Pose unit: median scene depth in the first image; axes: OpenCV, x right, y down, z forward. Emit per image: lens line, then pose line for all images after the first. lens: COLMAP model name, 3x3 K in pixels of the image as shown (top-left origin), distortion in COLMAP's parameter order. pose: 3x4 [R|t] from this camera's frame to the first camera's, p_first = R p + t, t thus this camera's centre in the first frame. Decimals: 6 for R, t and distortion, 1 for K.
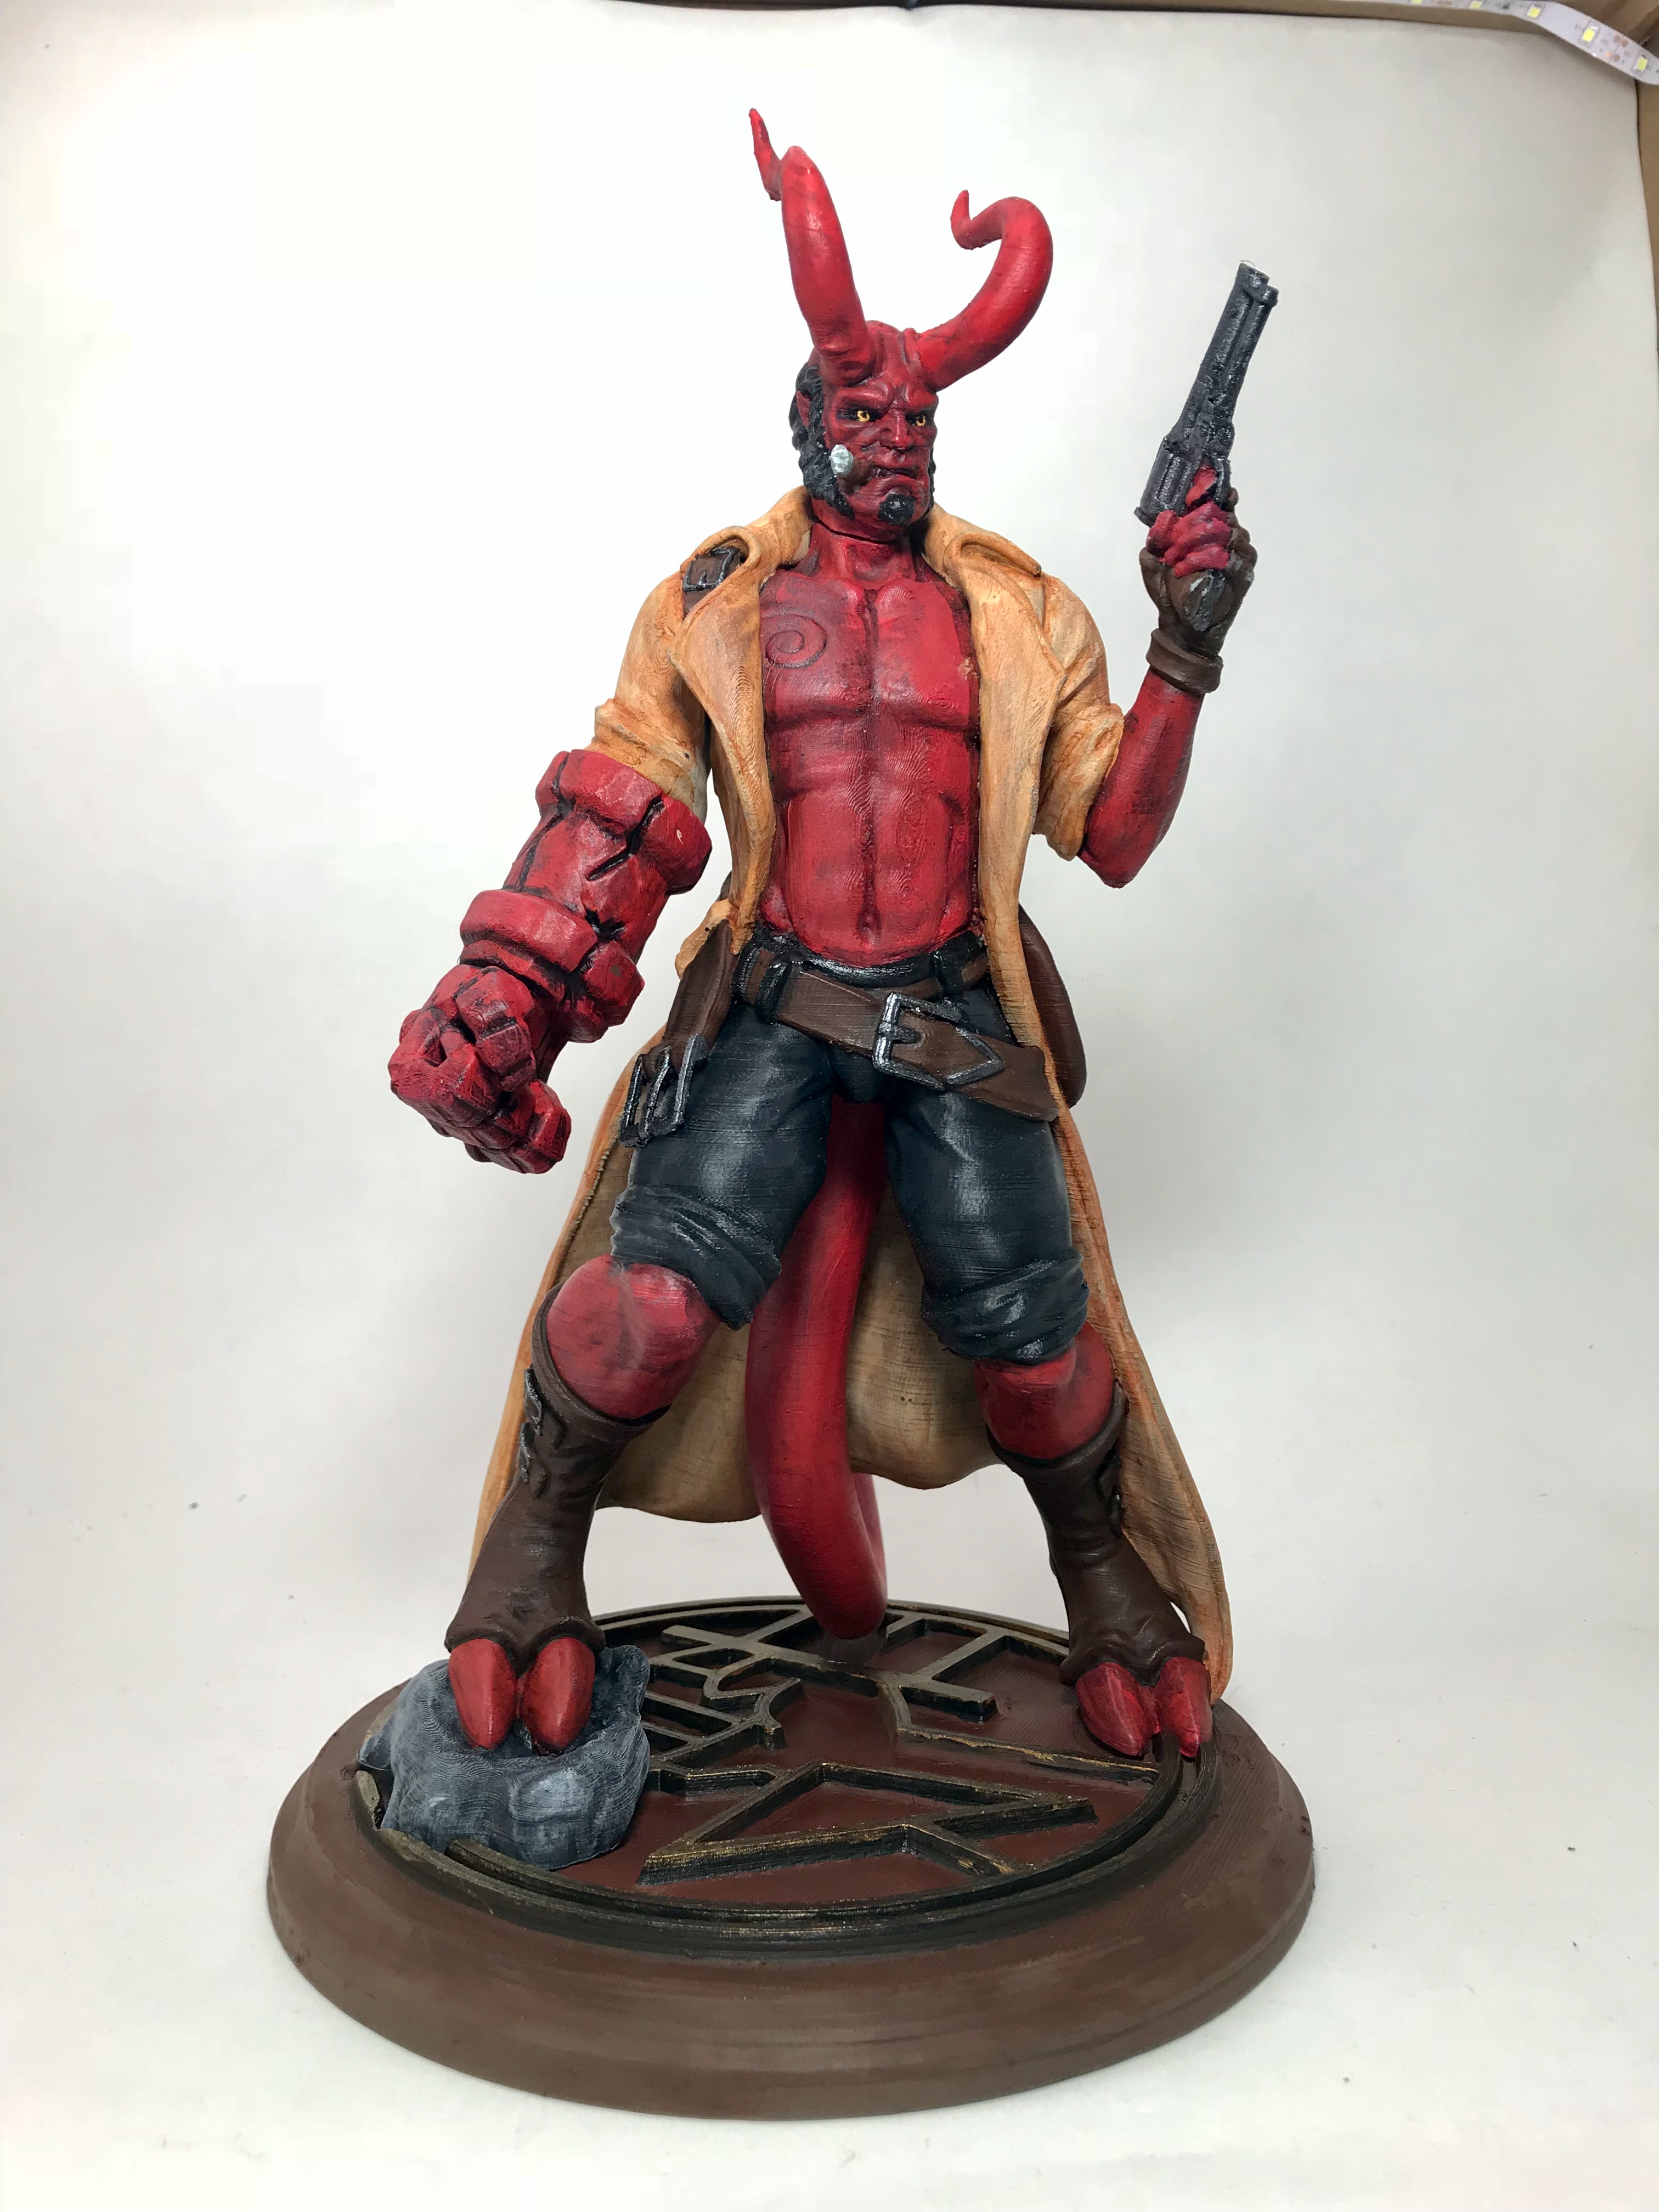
lens RADIAL K [[1900.8, 0, 845.4], [0, 1900.8, 1089.9], [0, 0, 1]] dist [0.003175, -0.025805]
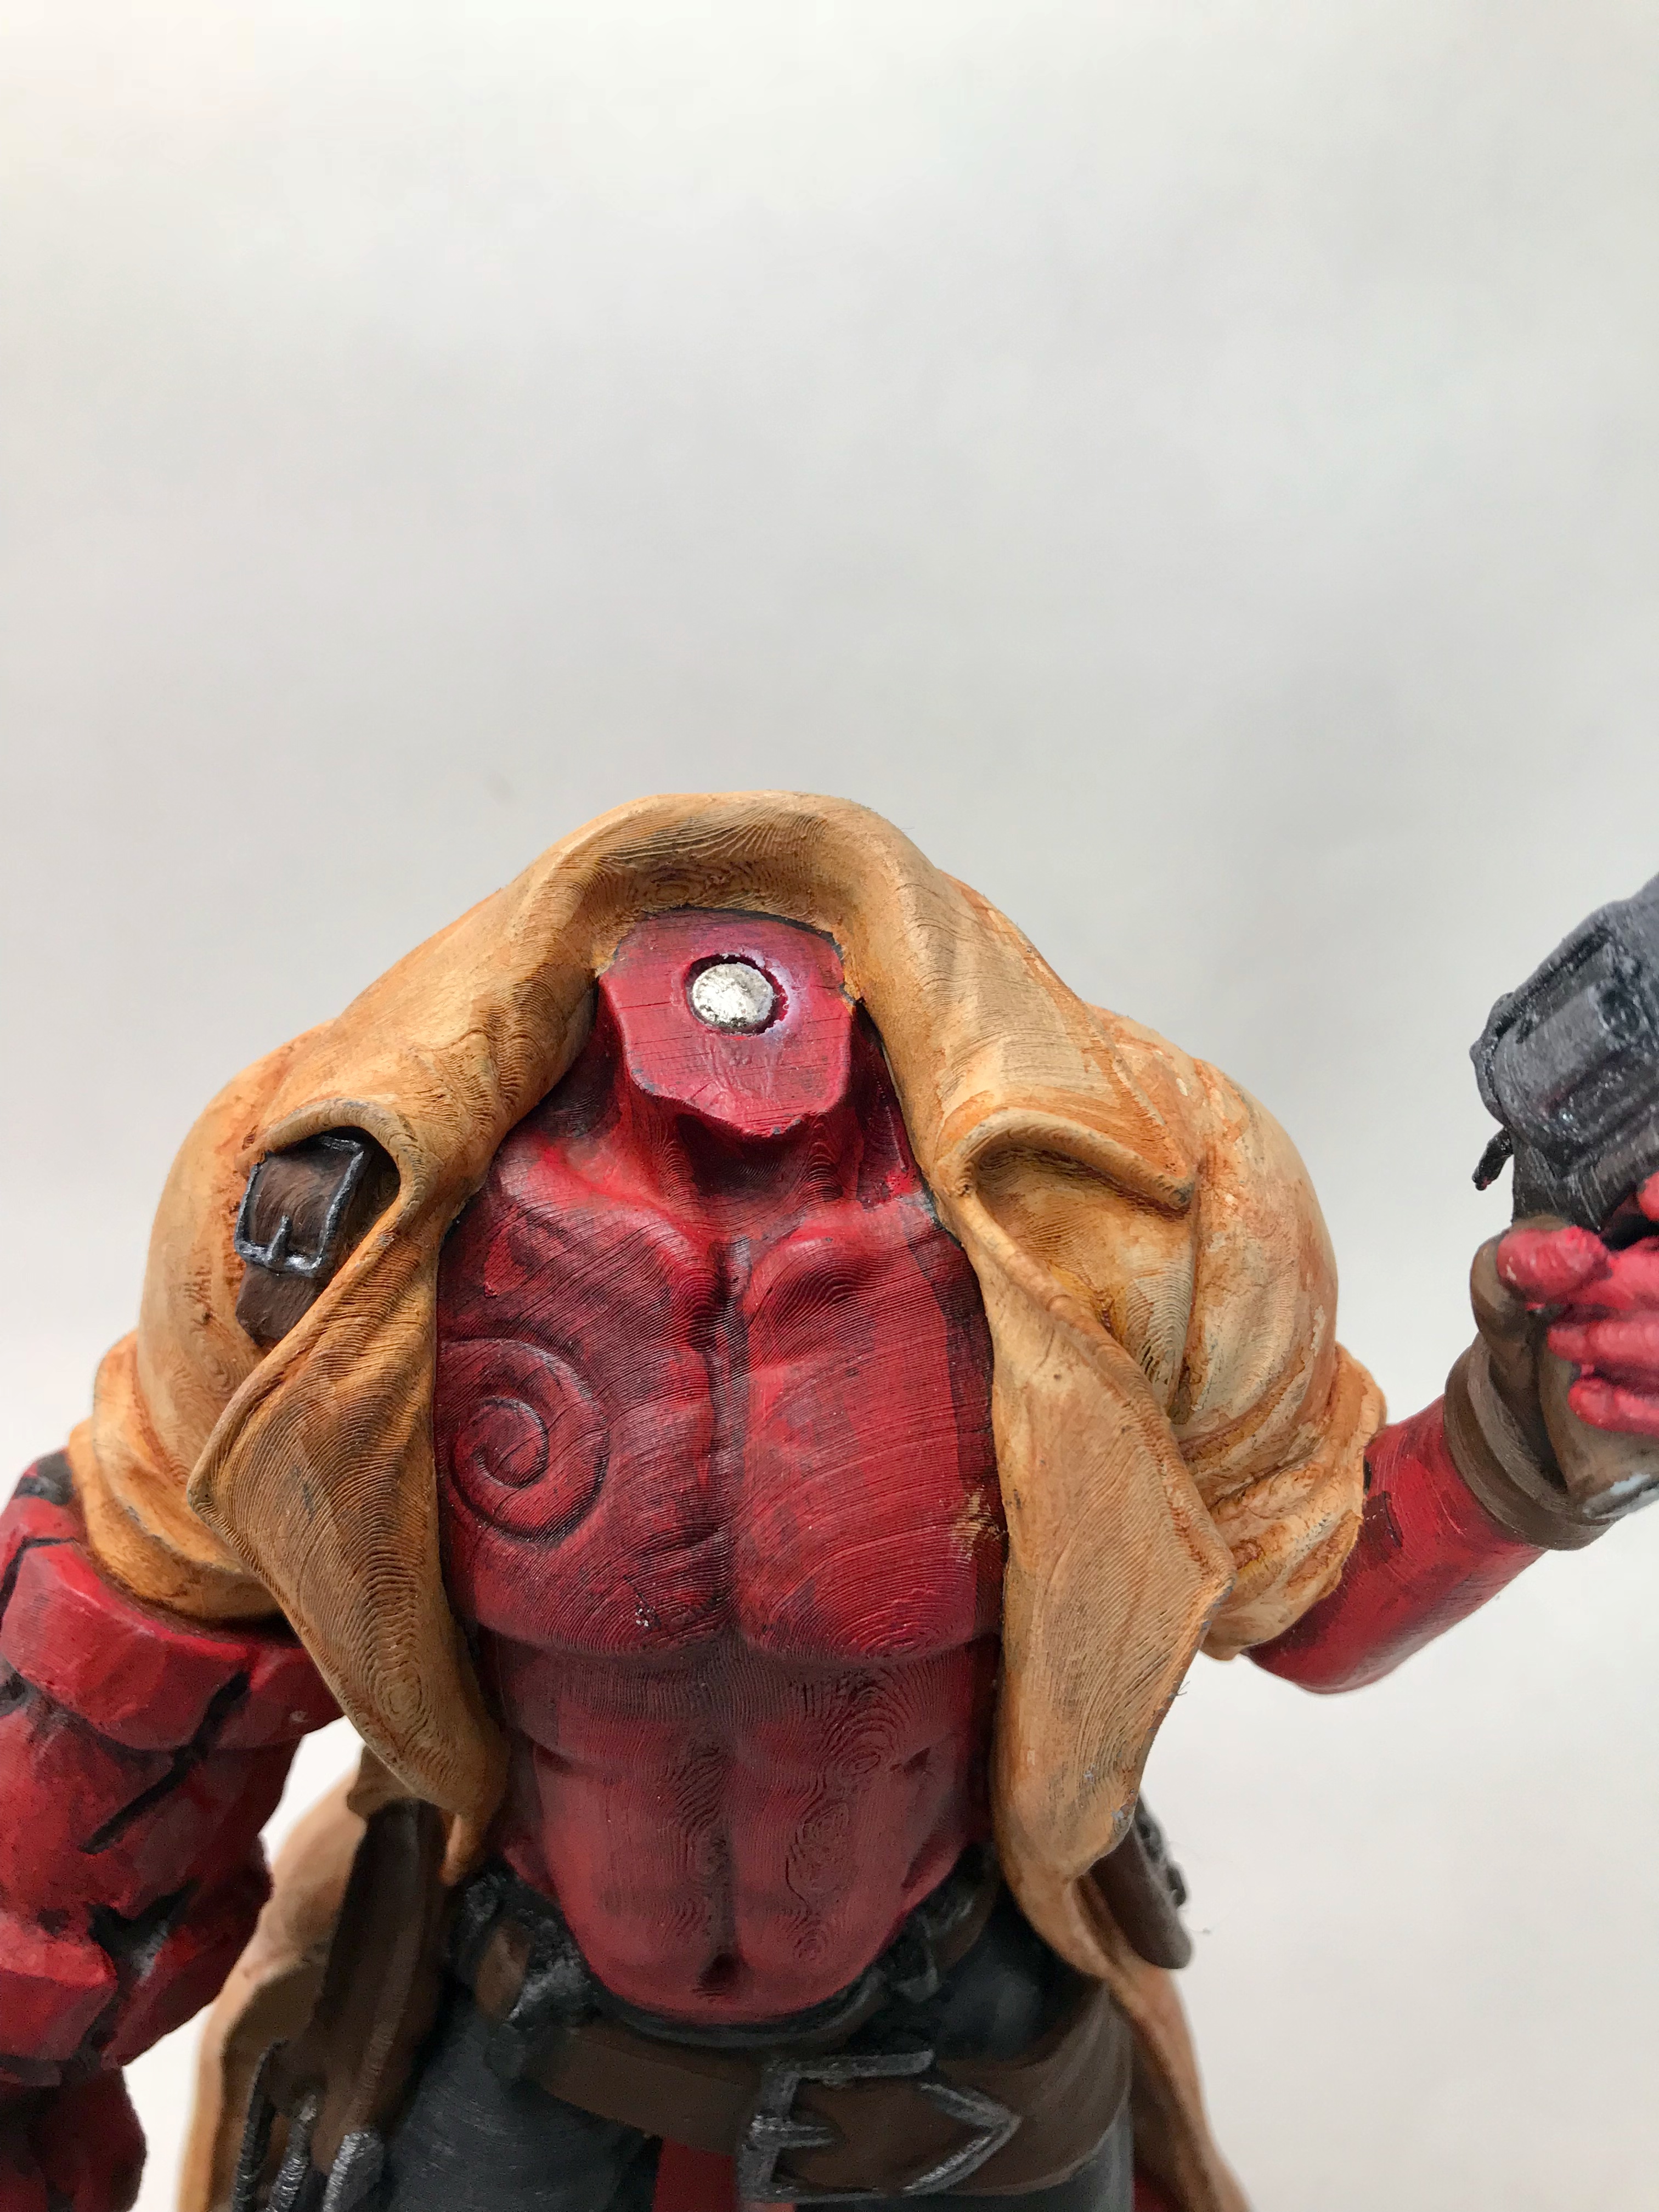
lens RADIAL K [[1900.8, 0, 831.3], [0, 1900.8, 1083.6], [0, 0, 1]] dist [0.003175, -0.025805]
pose [[0.998568, 0.035793, -0.039753, 0.046396], [-0.016171, 0.910365, 0.413489, -0.450226], [0.050990, -0.412254, 0.909641, 0.673093]]
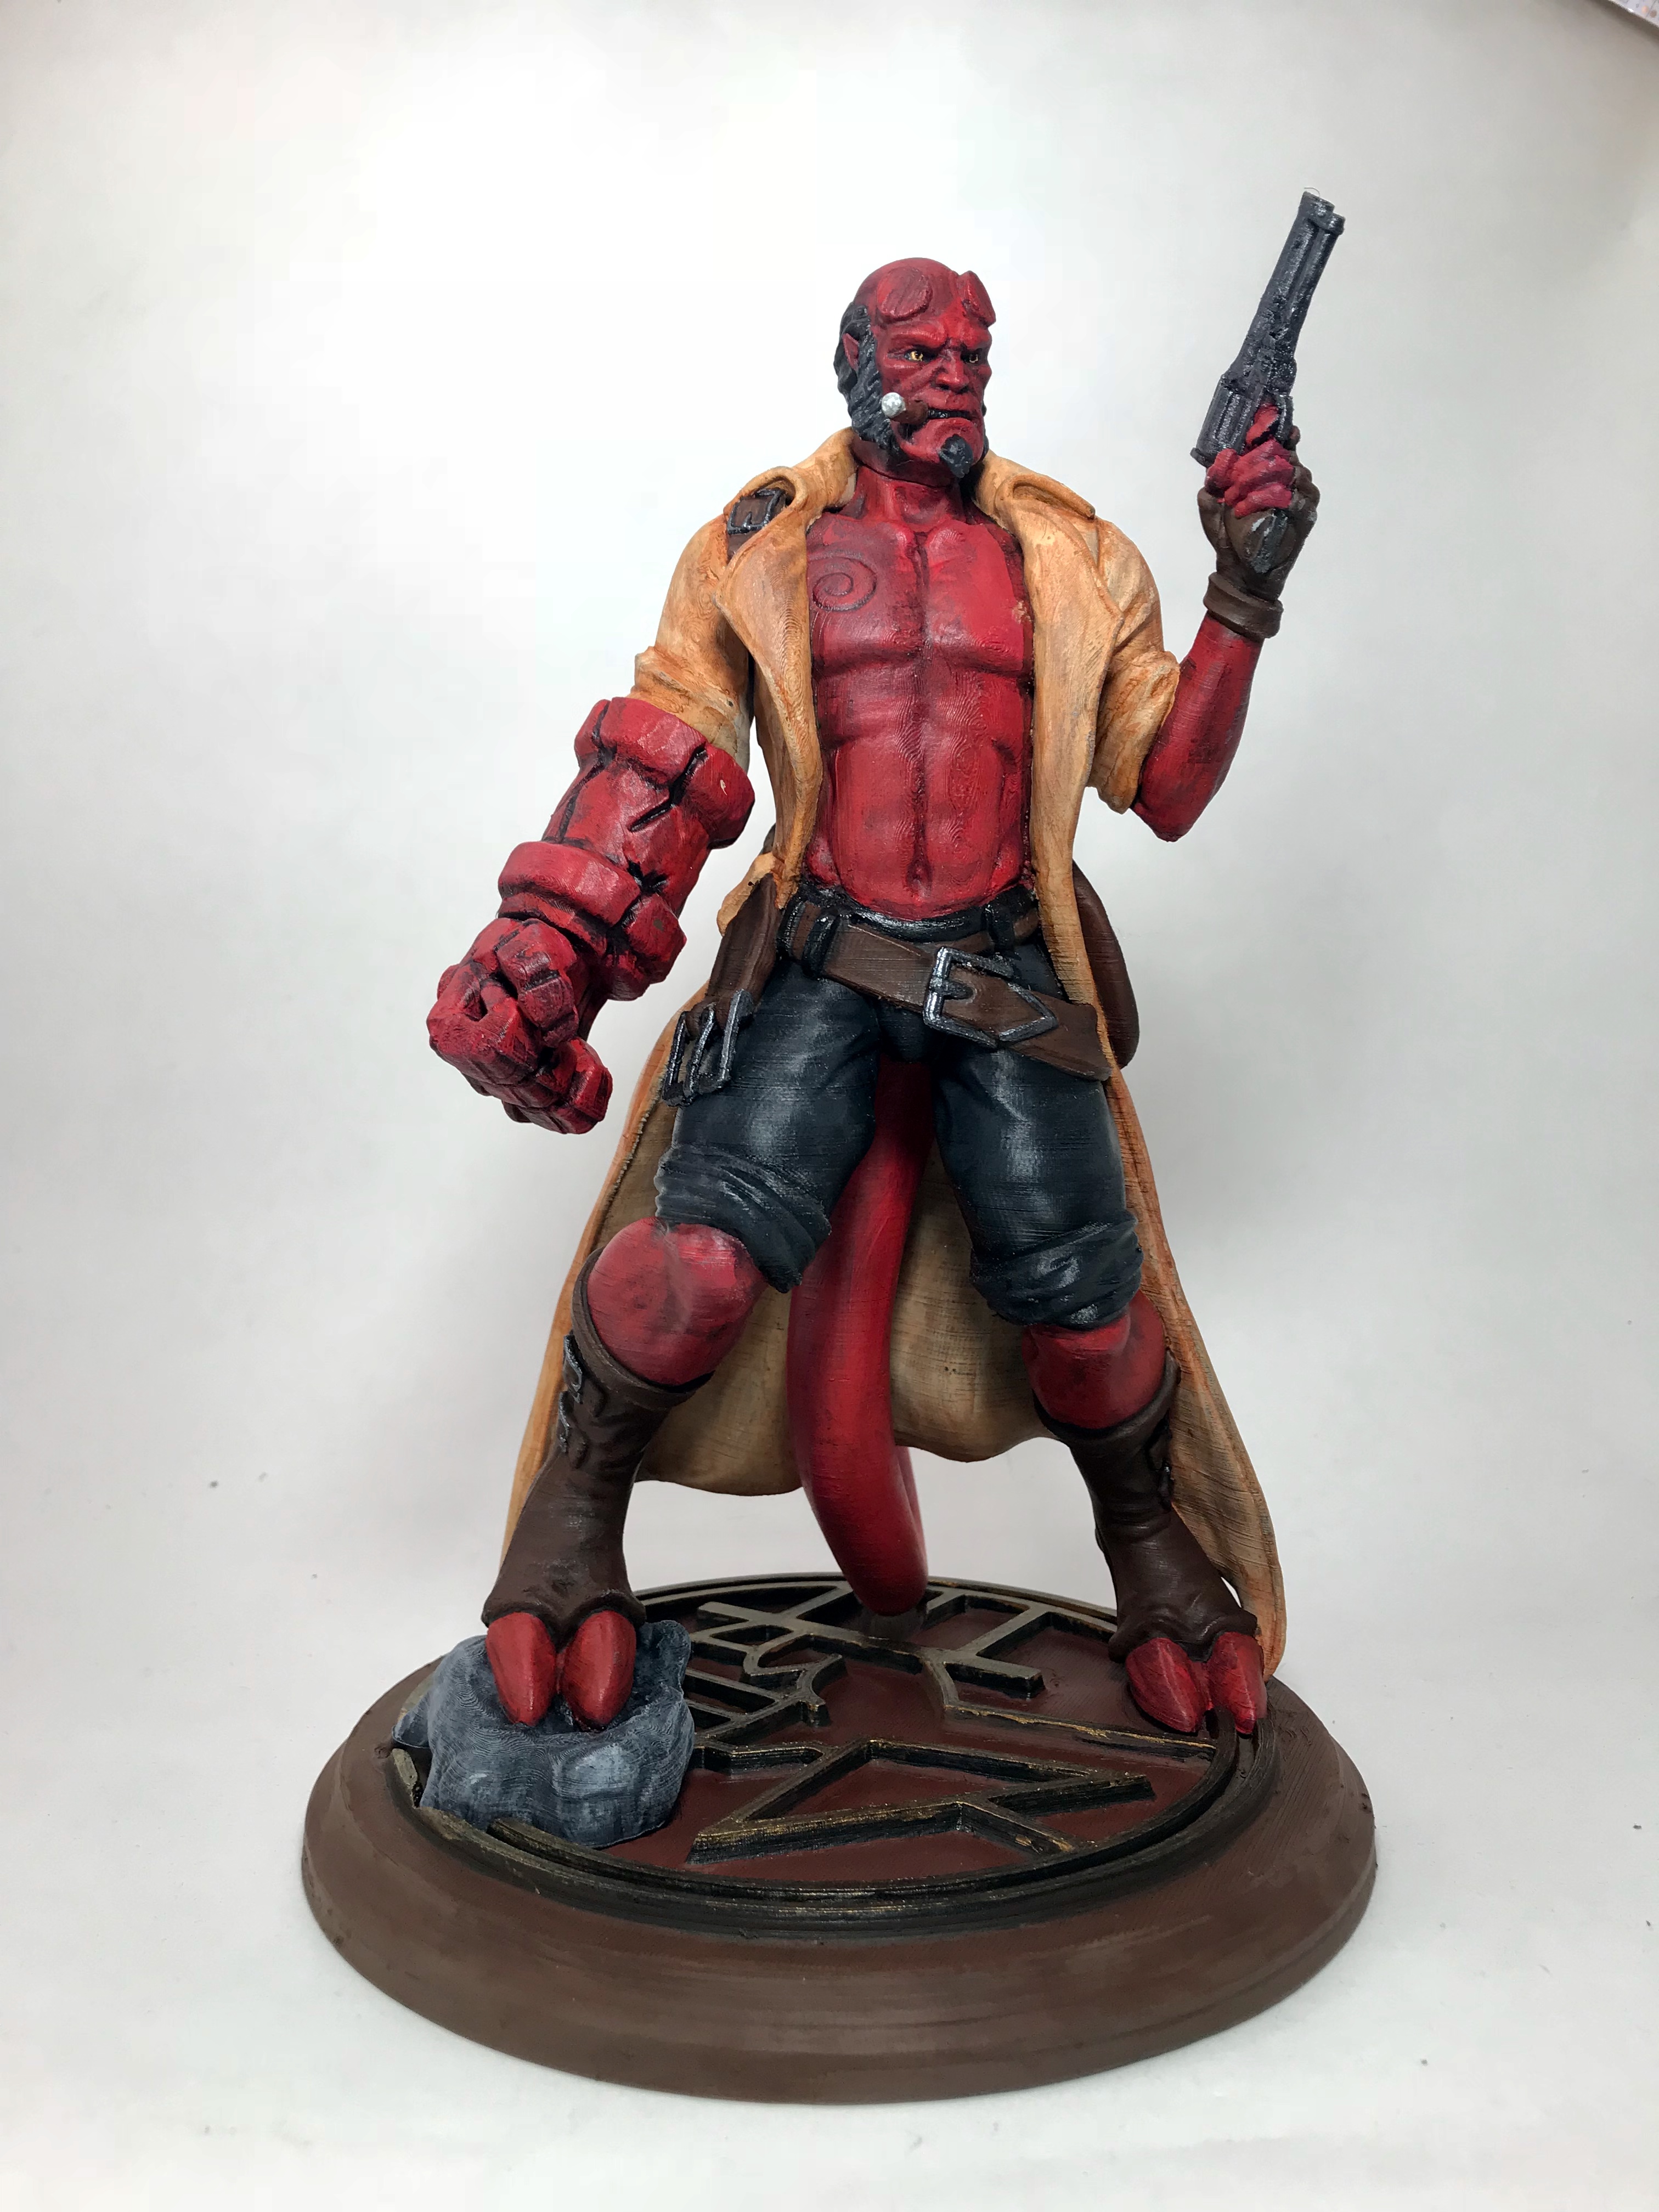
lens RADIAL K [[1900.8, 0, 844.3], [0, 1900.8, 1085.6], [0, 0, 1]] dist [0.003175, -0.025805]
pose [[0.999999, -0.001520, -0.000531, -0.025433], [0.001521, 0.999997, 0.001802, 0.017923], [0.000528, -0.001803, 0.999998, 0.027706]]
